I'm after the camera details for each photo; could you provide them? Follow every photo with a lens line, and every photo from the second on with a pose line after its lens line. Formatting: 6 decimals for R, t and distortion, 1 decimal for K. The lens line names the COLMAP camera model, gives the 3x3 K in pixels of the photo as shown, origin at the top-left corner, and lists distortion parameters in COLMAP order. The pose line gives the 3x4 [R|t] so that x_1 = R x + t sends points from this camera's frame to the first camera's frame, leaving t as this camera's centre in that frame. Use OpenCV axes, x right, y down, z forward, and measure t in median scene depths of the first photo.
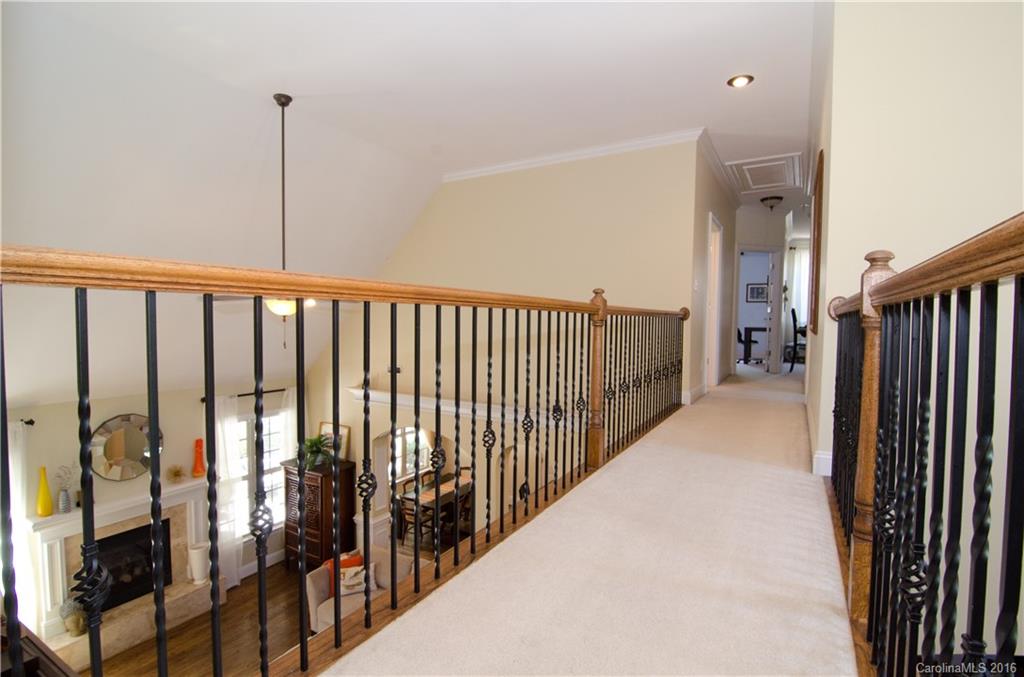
lens RADIAL K [[493.6, 0, 511.1], [0, 493.6, 340.6], [0, 0, 1]] dist [-0.000665, -0.013537]
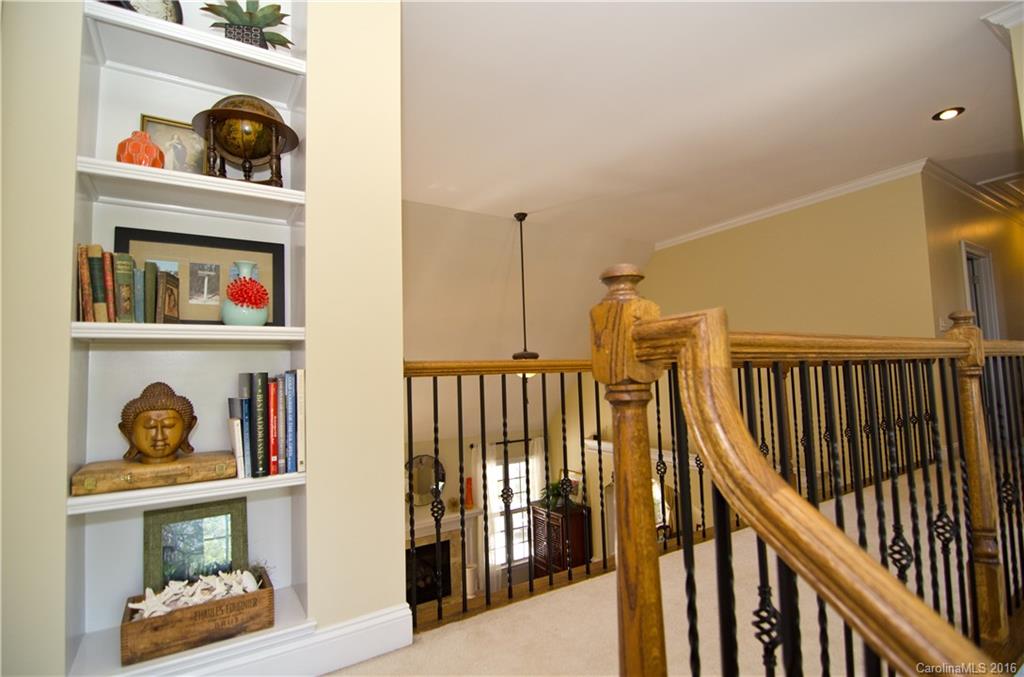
lens RADIAL K [[493.6, 0, 511.1], [0, 493.6, 340.6], [0, 0, 1]] dist [-0.000665, -0.013537]
pose [[0.889467, -0.071526, -0.451367, 0.060809], [0.021413, 0.993114, -0.115178, 0.000810], [0.456497, 0.092782, 0.884874, -0.108502]]
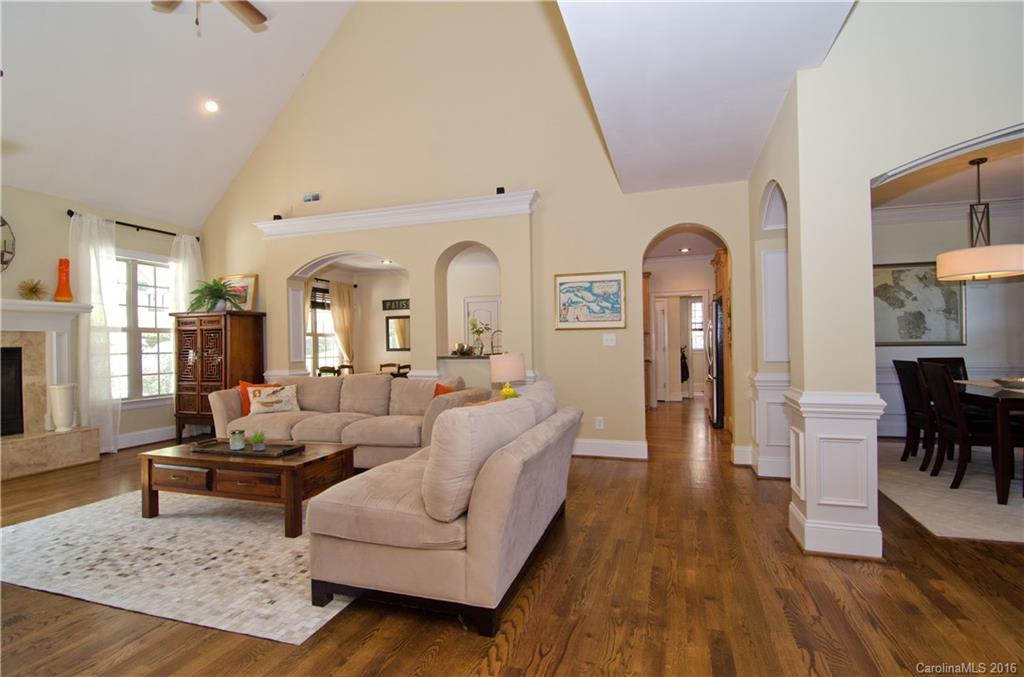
lens RADIAL K [[493.6, 0, 511.1], [0, 493.6, 340.6], [0, 0, 1]] dist [-0.000665, -0.013537]
pose [[0.978512, -0.019939, 0.205224, -0.086587], [0.029404, 0.998635, -0.043174, 0.437778], [-0.204083, 0.048281, 0.977762, 0.070140]]
